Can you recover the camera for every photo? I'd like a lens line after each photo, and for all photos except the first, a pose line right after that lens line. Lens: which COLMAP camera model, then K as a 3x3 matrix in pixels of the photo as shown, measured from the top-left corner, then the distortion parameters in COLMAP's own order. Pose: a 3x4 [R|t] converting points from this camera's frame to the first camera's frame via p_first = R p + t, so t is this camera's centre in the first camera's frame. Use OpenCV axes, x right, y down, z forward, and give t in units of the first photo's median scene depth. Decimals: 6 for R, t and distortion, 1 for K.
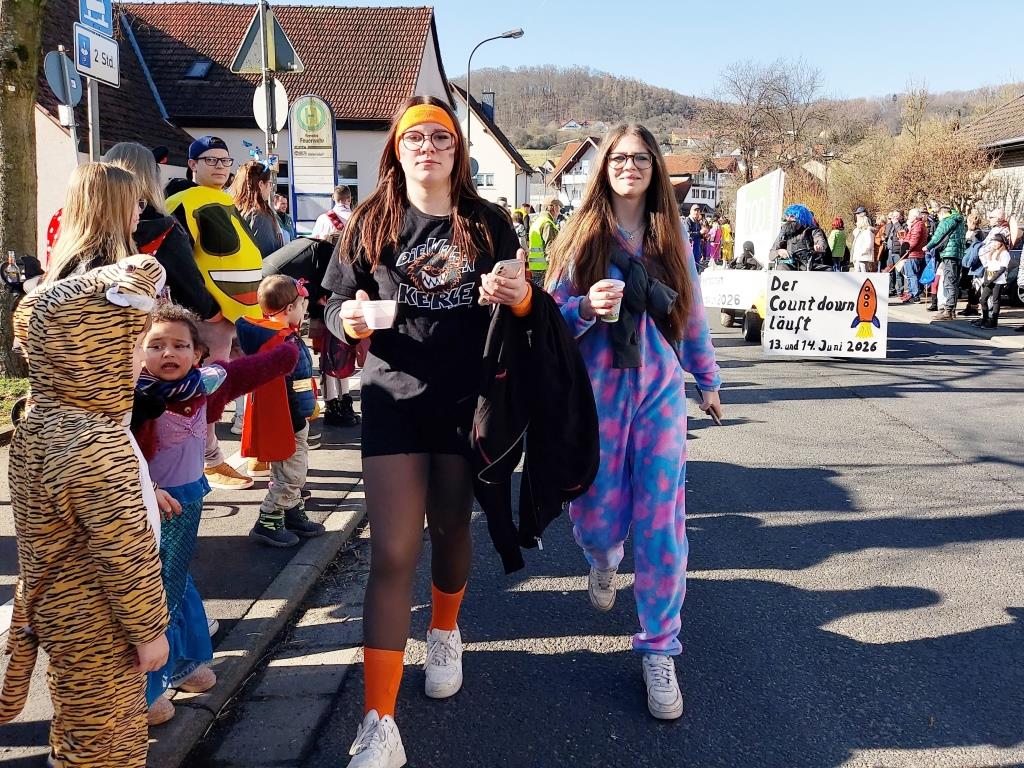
lens RADIAL K [[785.3, 0, 512.0], [0, 785.3, 384.0], [0, 0, 1]] dist [-0.070885, 0.004529]
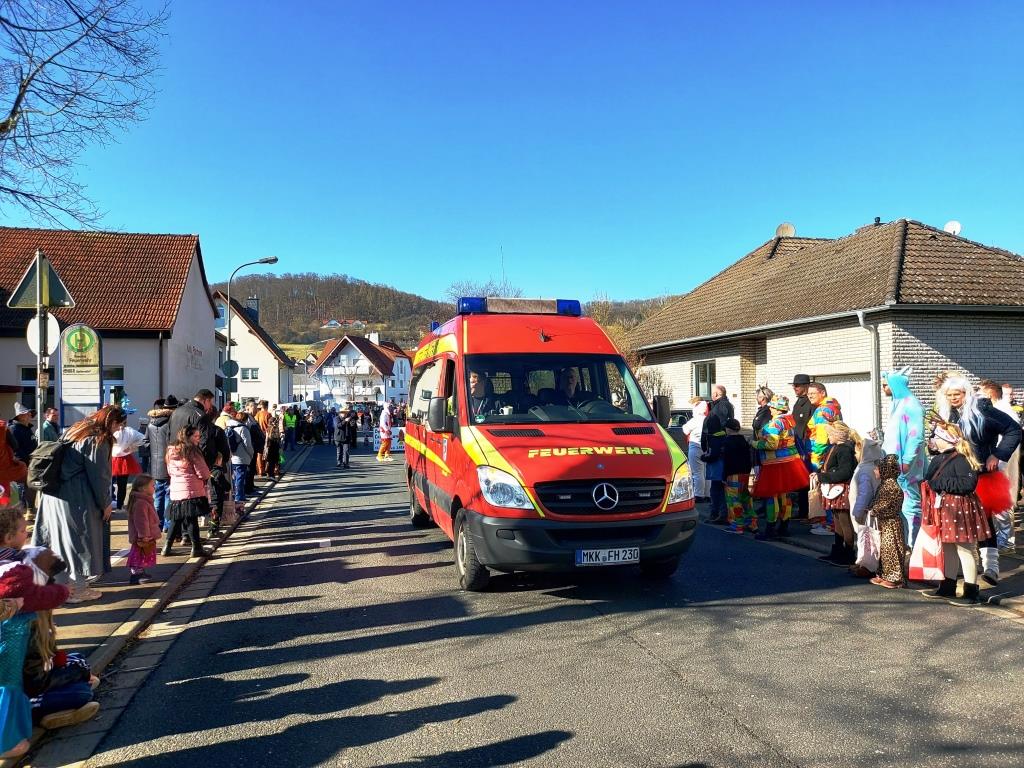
lens RADIAL K [[747.9, 0, 512.0], [0, 747.9, 384.0], [0, 0, 1]] dist [0.002491, 0.003228]
pose [[0.959580, -0.006695, 0.281358, 0.045371], [0.068527, 0.975187, -0.210510, 0.013113], [-0.272967, 0.221281, 0.936228, -0.202885]]
